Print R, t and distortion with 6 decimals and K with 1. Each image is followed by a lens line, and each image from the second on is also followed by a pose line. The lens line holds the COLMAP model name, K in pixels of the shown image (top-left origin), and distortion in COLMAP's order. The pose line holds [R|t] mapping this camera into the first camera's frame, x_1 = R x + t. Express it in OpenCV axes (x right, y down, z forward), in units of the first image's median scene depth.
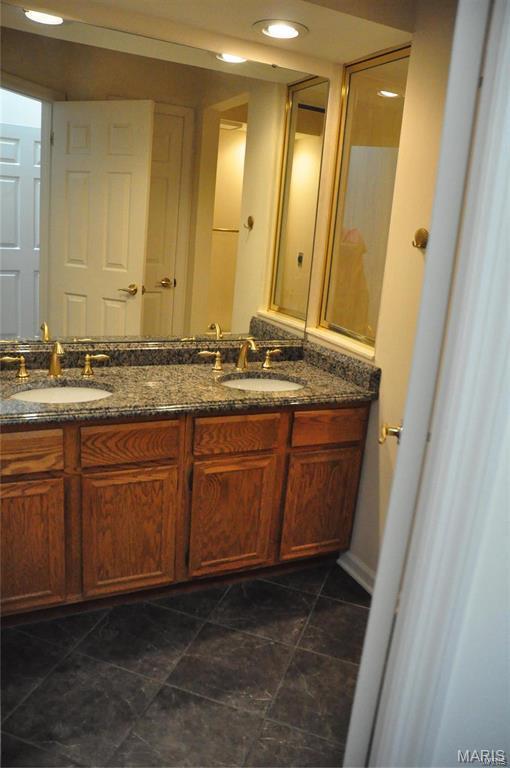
lens RADIAL K [[594.5, 0, 265.3], [0, 594.5, 374.5], [0, 0, 1]] dist [-0.168242, 0.150860]
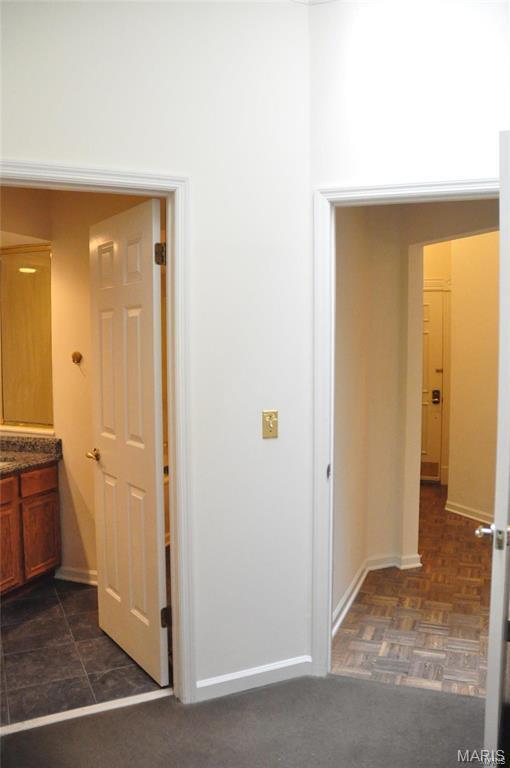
lens RADIAL K [[594.5, 0, 265.3], [0, 594.5, 374.5], [0, 0, 1]] dist [-0.168242, 0.150860]
pose [[0.717202, -0.124076, 0.685731, -0.466581], [0.236096, 0.969089, -0.071585, 0.064150], [-0.655652, 0.213239, 0.724327, -0.542862]]
